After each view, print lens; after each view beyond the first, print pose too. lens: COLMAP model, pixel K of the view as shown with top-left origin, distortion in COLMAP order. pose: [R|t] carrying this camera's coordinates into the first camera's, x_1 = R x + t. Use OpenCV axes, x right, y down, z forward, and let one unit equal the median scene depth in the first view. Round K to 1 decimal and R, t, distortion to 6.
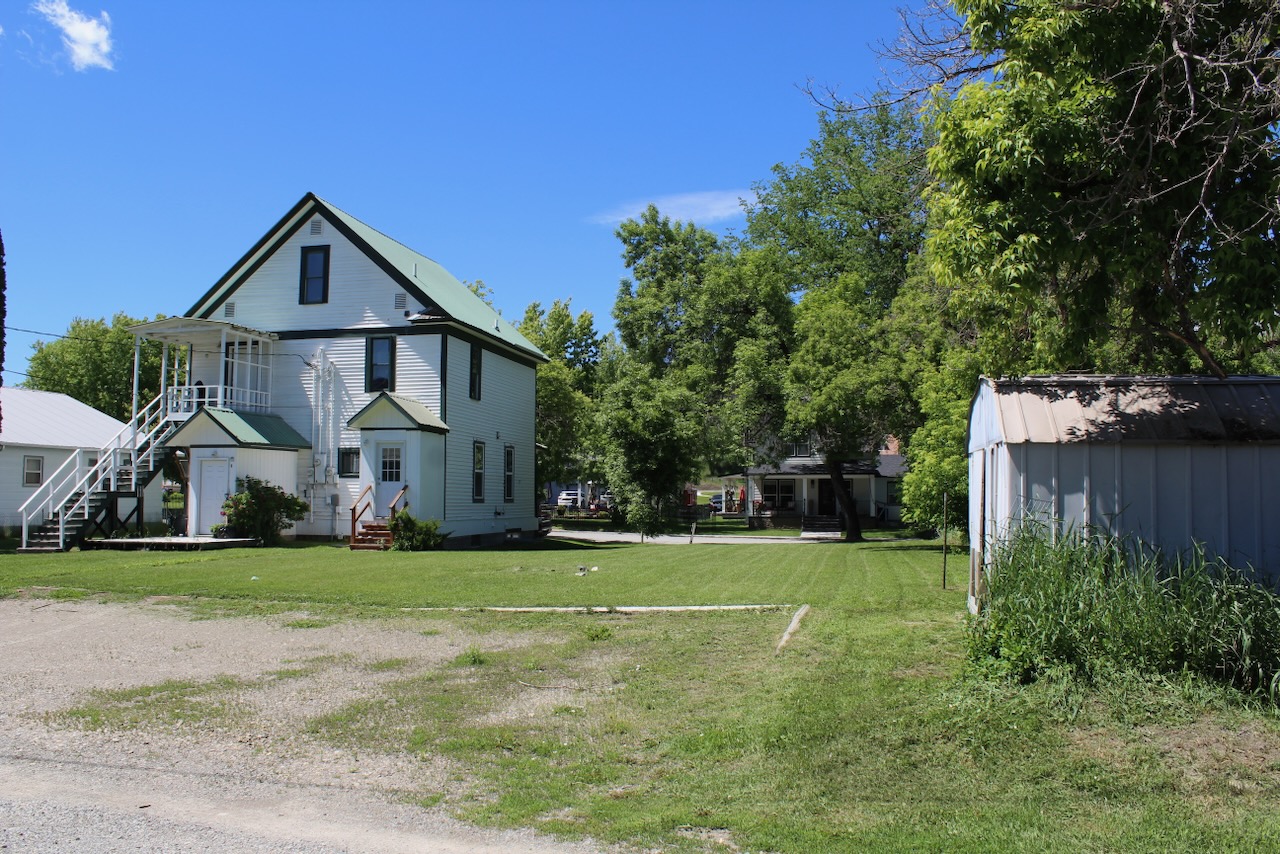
lens RADIAL K [[1060.6, 0, 612.0], [0, 1060.6, 426.1], [0, 0, 1]] dist [-0.168886, 0.202297]
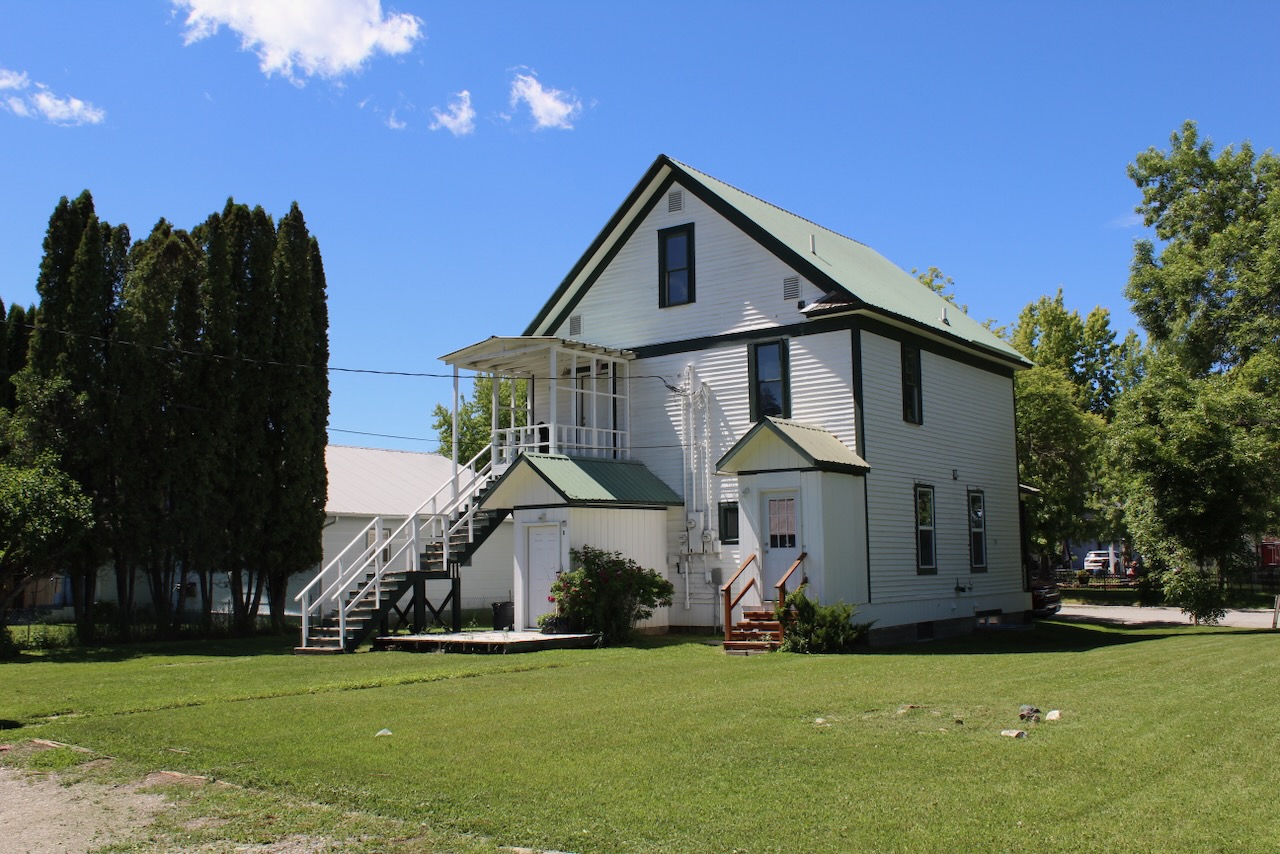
lens RADIAL K [[1203.9, 0, 640.0], [0, 1203.9, 427.0], [0, 0, 1]] dist [-0.135795, 0.168121]
pose [[0.912606, -0.064956, -0.403646, 0.022472], [0.046411, 0.997376, -0.055571, 0.012566], [0.406196, 0.031981, 0.913226, 0.233819]]
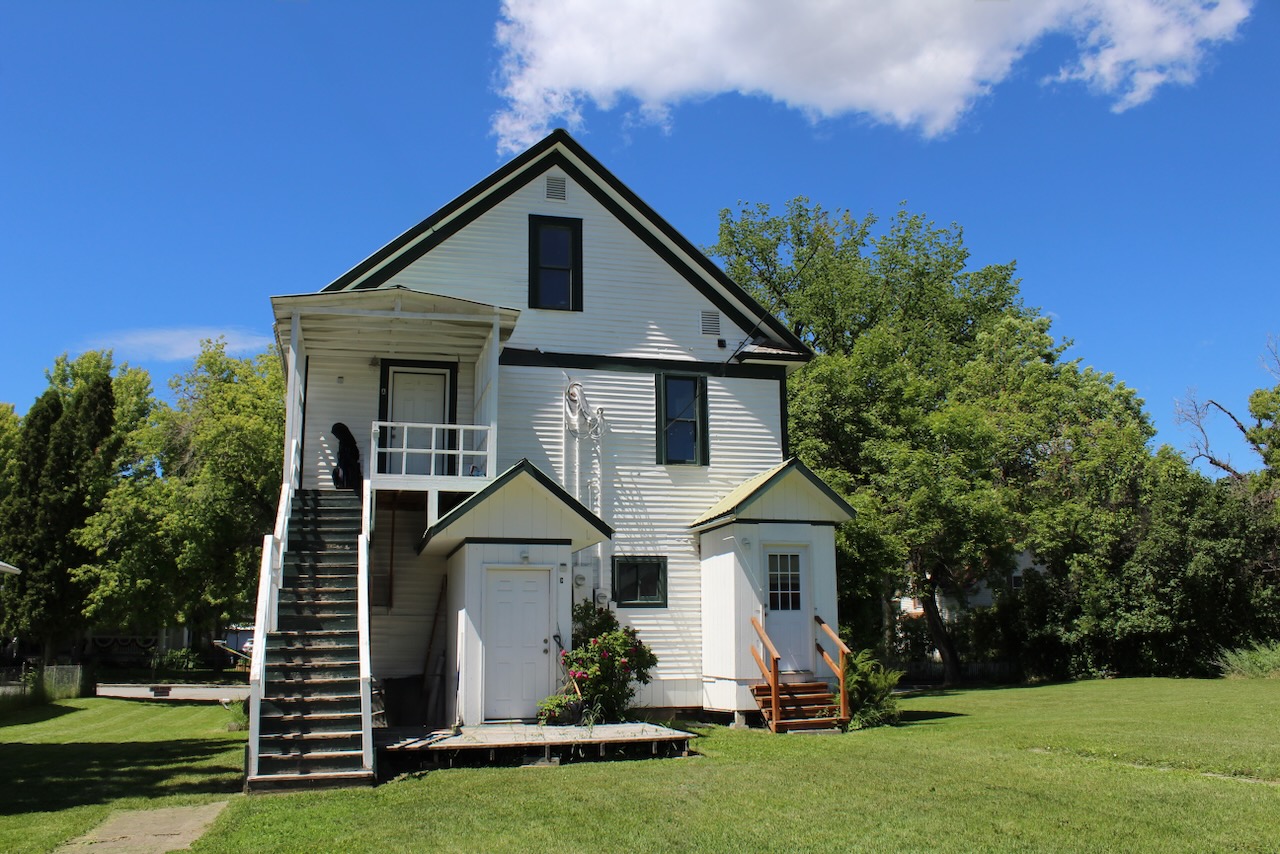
lens RADIAL K [[1060.6, 0, 612.0], [0, 1060.6, 426.1], [0, 0, 1]] dist [-0.168886, 0.202297]
pose [[0.884403, 0.080951, 0.459650, -0.536205], [-0.015584, 0.989416, -0.144265, 0.034269], [-0.466464, 0.120425, 0.876304, 0.477919]]
